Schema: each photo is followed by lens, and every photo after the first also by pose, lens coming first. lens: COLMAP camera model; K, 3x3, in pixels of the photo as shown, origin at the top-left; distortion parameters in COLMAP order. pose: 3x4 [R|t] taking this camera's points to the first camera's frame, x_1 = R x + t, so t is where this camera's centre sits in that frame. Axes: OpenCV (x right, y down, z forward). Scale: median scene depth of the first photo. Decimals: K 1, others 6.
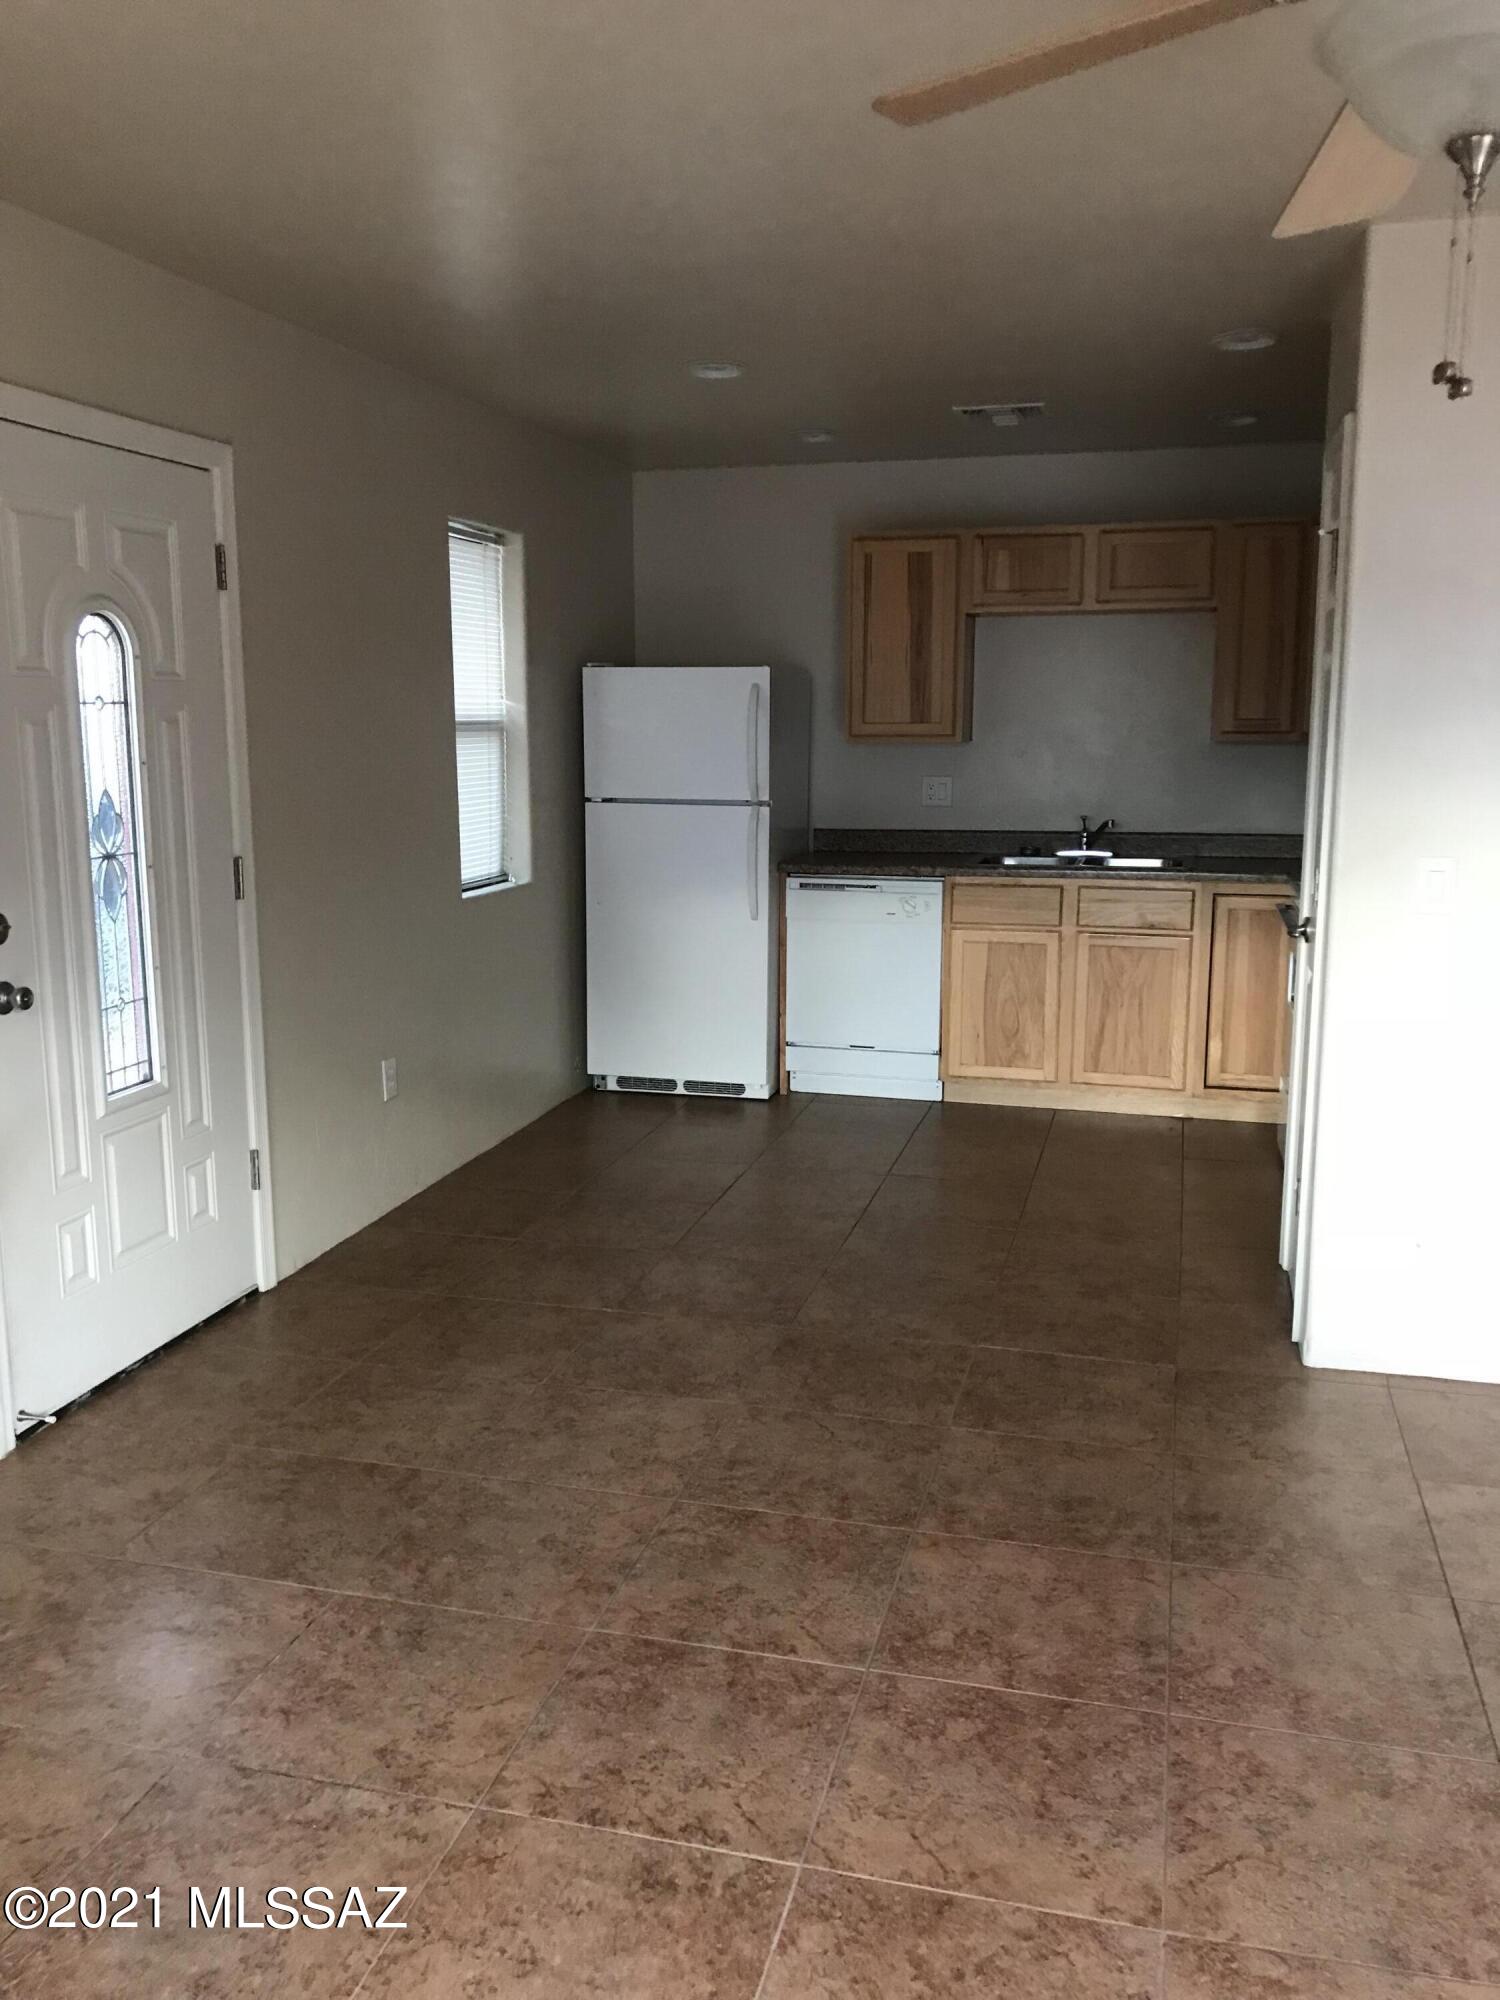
lens RADIAL K [[1638.1, 0, 743.3], [0, 1638.1, 1003.3], [0, 0, 1]] dist [0.032792, -0.031144]
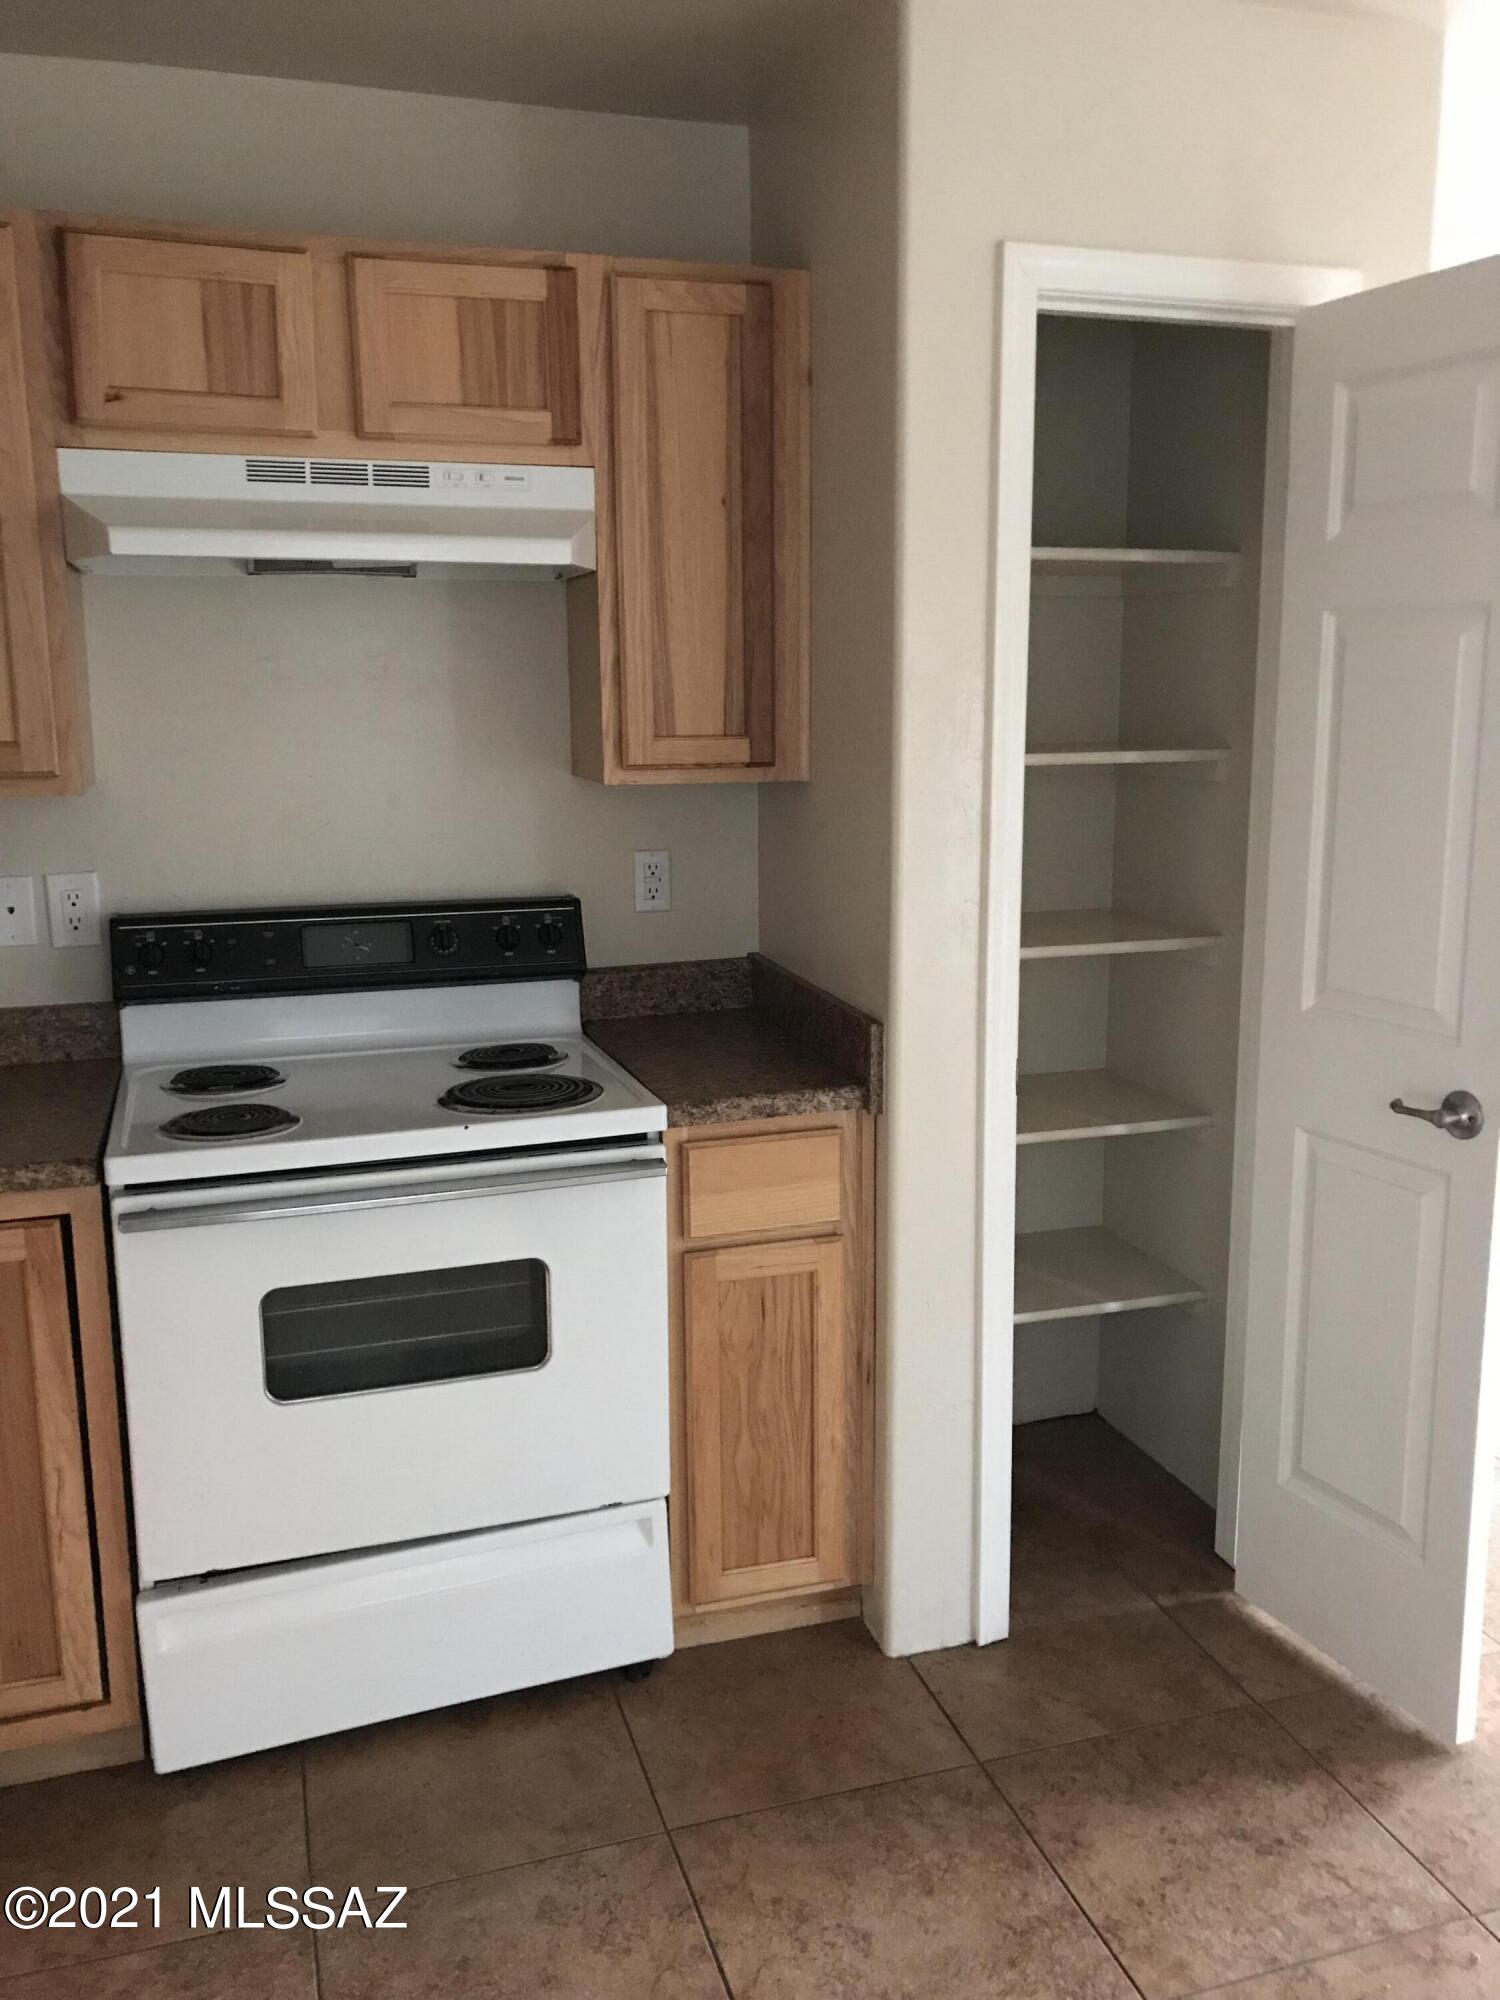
lens RADIAL K [[1638.1, 0, 753.2], [0, 1638.1, 987.4], [0, 0, 1]] dist [0.032792, -0.031144]
pose [[-0.542949, -0.140634, 0.827906, -0.062516], [0.157729, 0.951253, 0.265027, -0.173354], [-0.824820, 0.274481, -0.494300, 0.951407]]
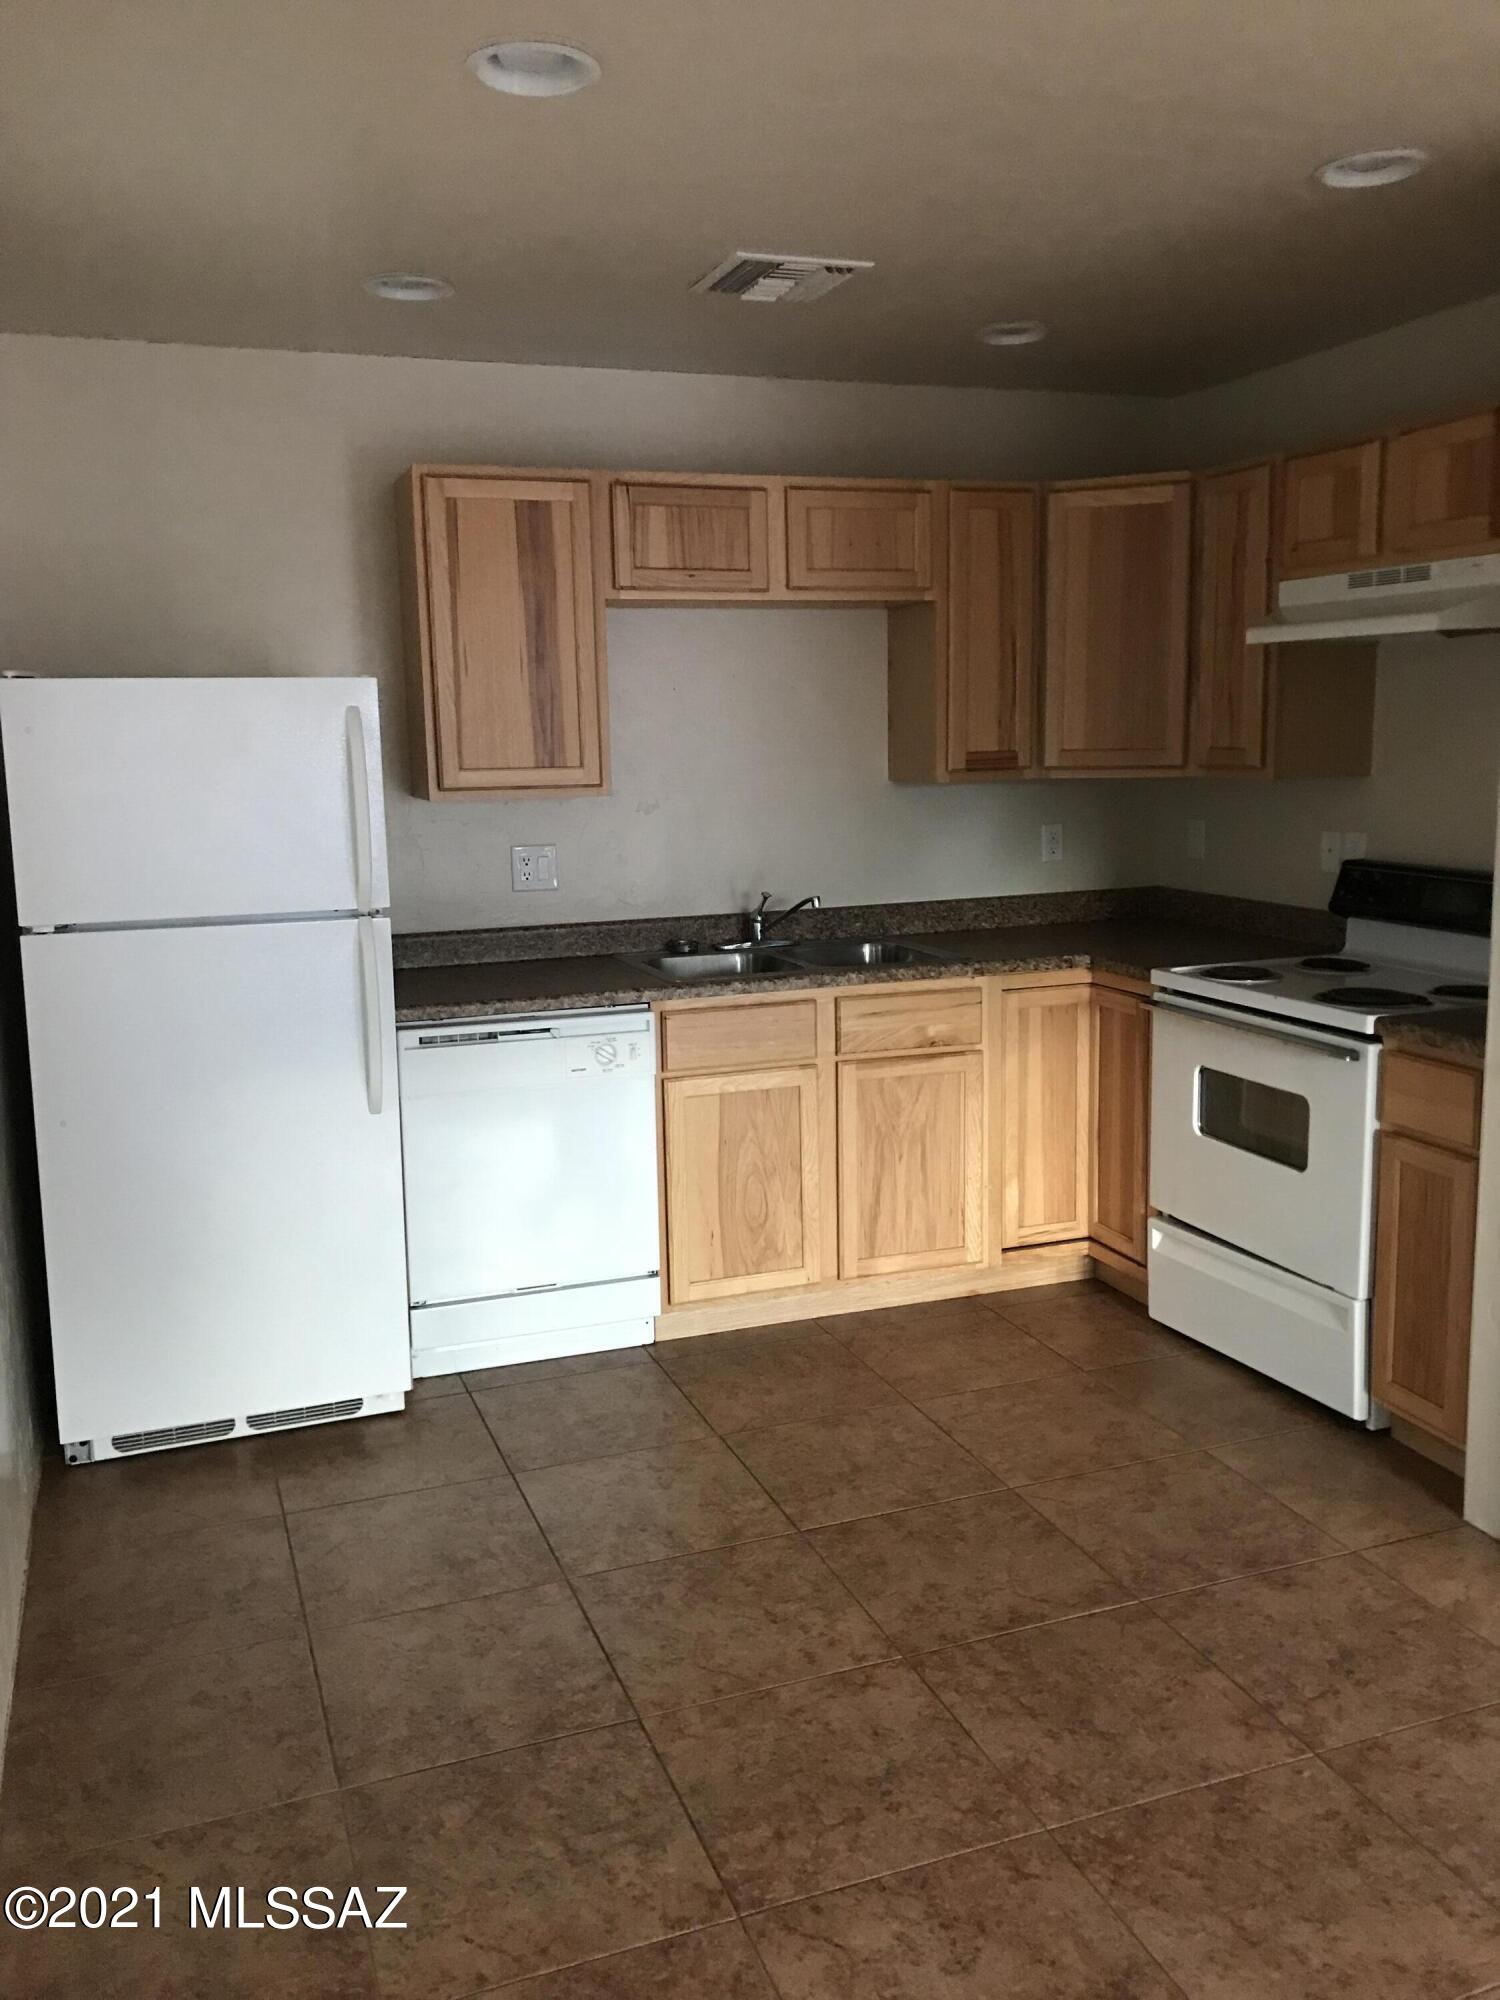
lens RADIAL K [[1638.1, 0, 754.3], [0, 1638.1, 971.9], [0, 0, 1]] dist [0.032792, -0.031144]
pose [[0.807943, -0.101528, 0.580448, -0.217321], [0.118982, 0.992864, 0.008050, -0.089779], [-0.577123, 0.062559, 0.814258, 0.450649]]
